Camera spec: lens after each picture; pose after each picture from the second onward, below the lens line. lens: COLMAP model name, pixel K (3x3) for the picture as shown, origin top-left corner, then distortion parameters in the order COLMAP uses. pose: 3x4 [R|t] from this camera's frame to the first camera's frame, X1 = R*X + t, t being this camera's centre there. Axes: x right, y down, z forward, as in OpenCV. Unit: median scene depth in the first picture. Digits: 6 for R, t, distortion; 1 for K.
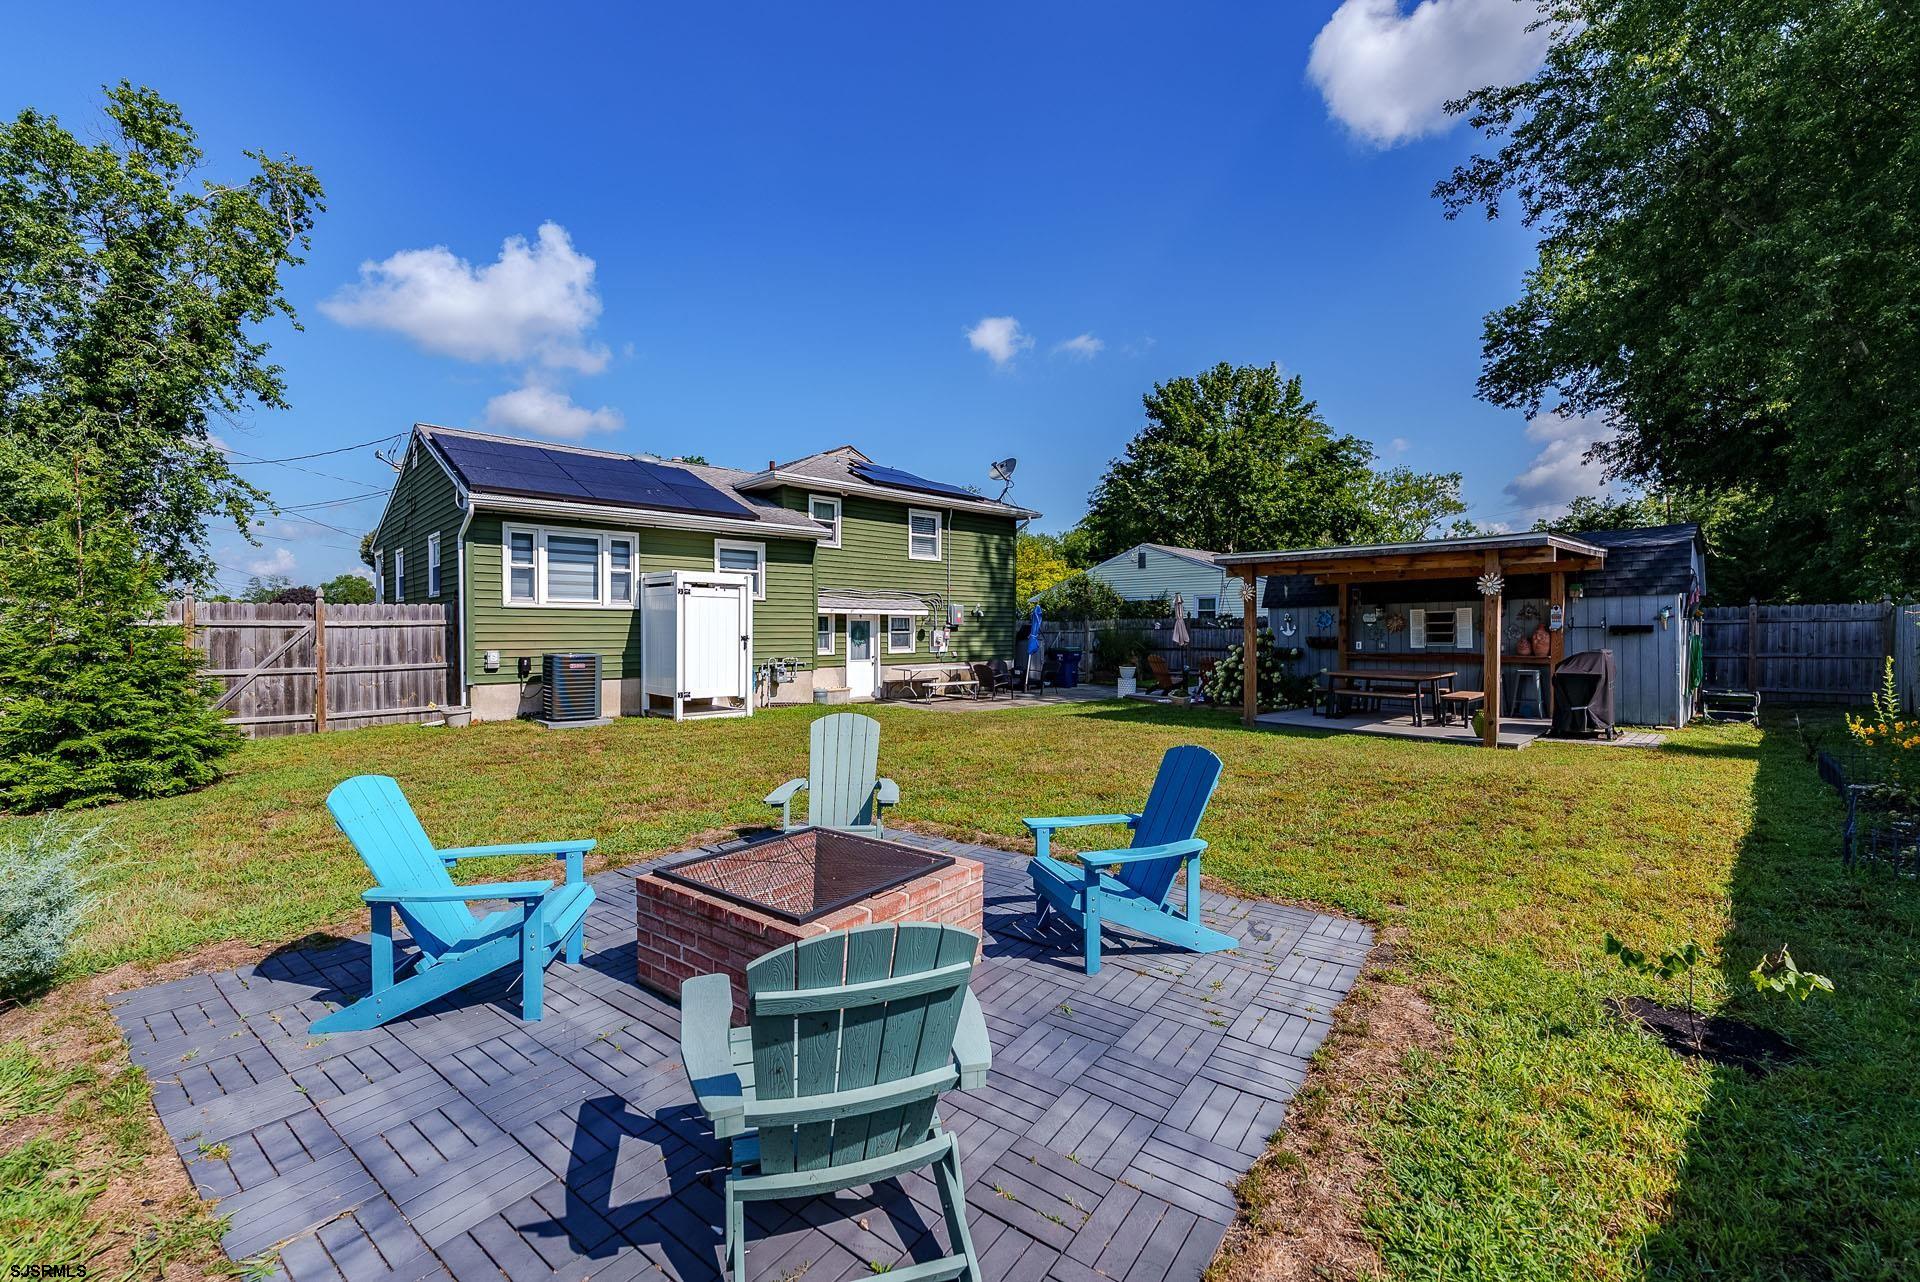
lens RADIAL K [[777.0, 0, 960.0], [0, 777.0, 641.0], [0, 0, 1]] dist [-0.000239, 0.000155]
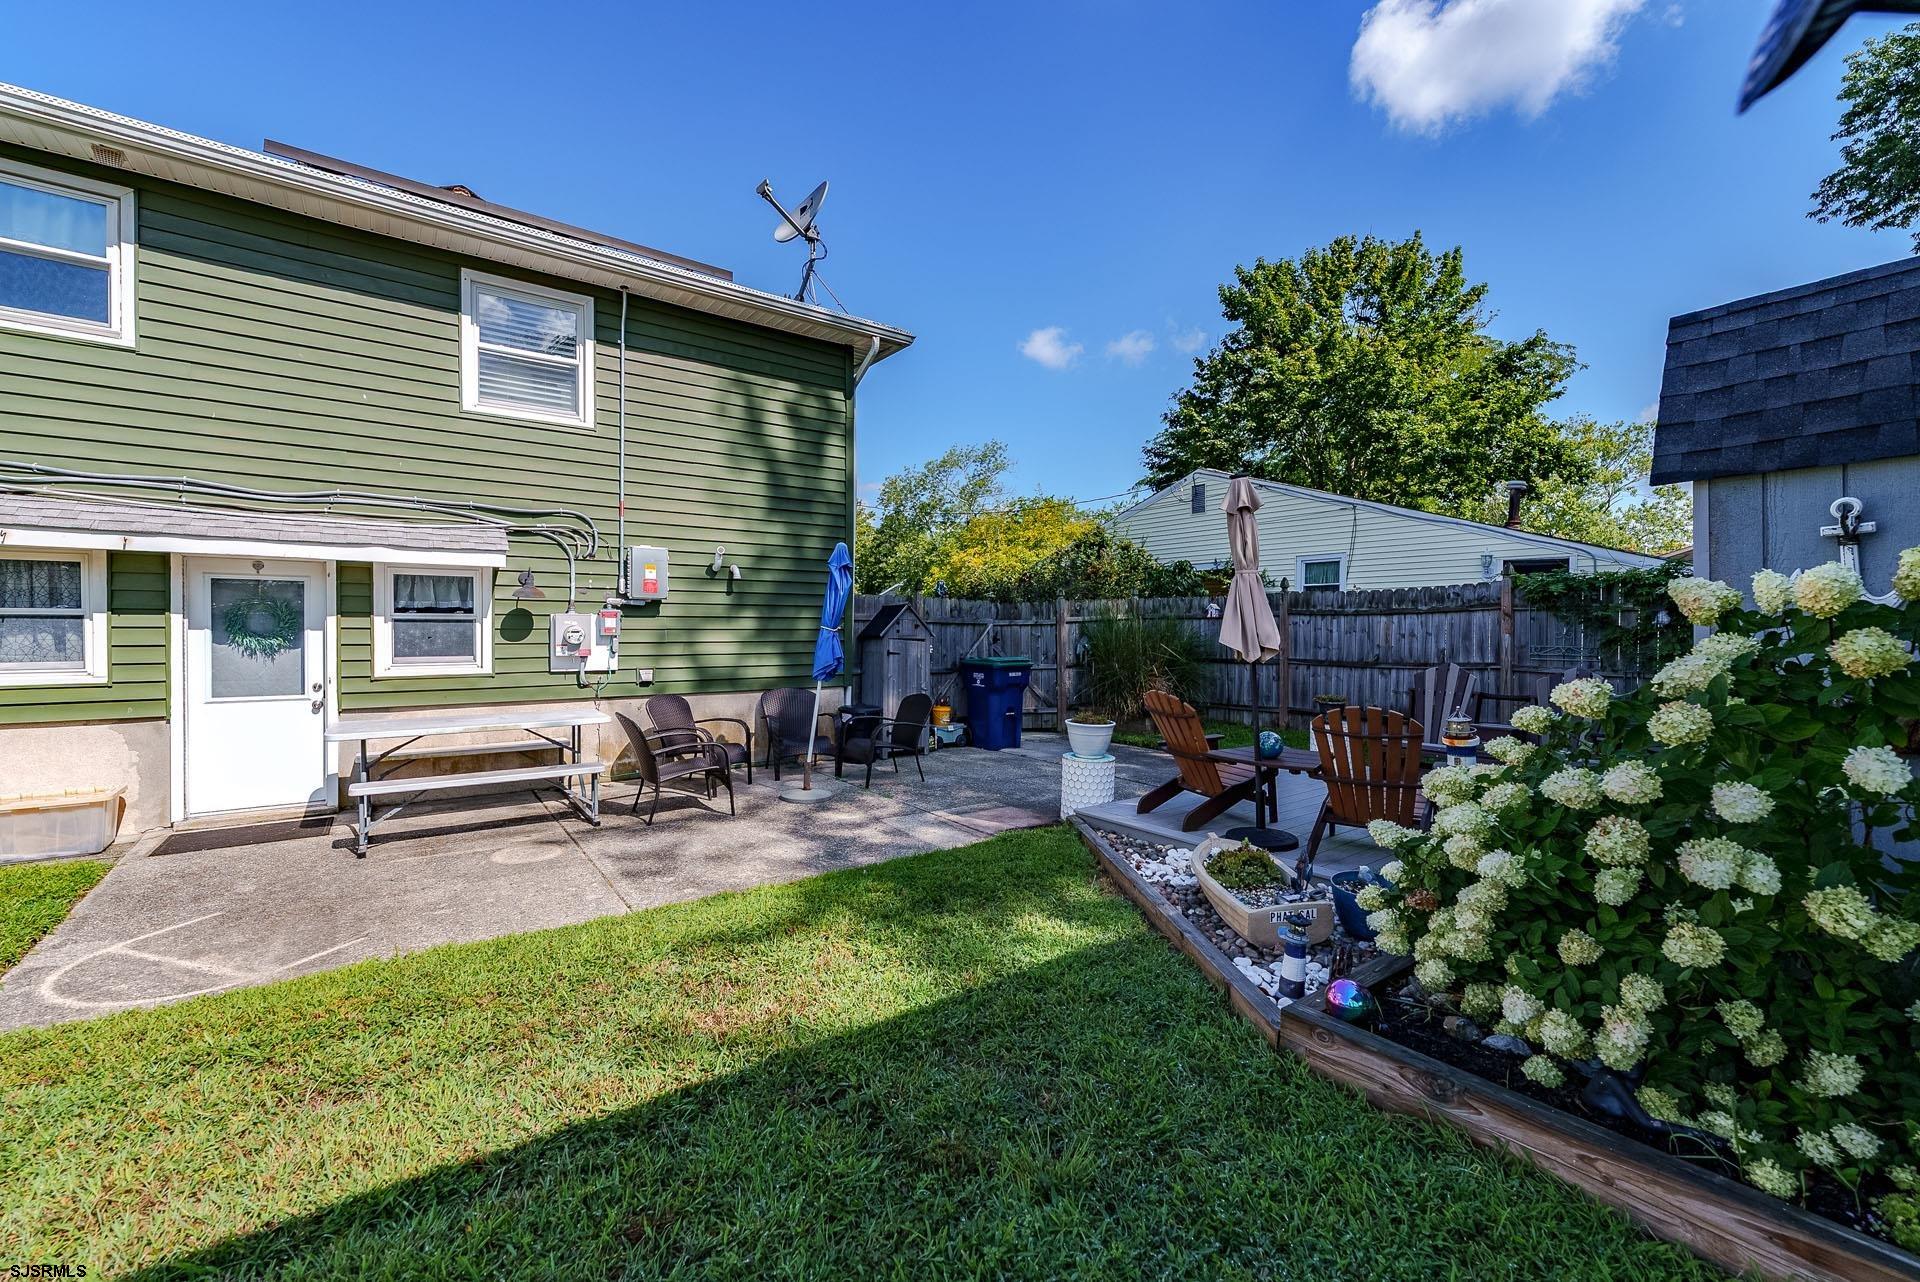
lens RADIAL K [[777.0, 0, 960.0], [0, 777.0, 641.0], [0, 0, 1]] dist [-0.000239, 0.000155]
pose [[0.993571, 0.003854, -0.113148, 0.175984], [-0.003944, 0.999992, -0.000569, -0.000560], [0.113145, 0.001011, 0.993578, 0.588053]]
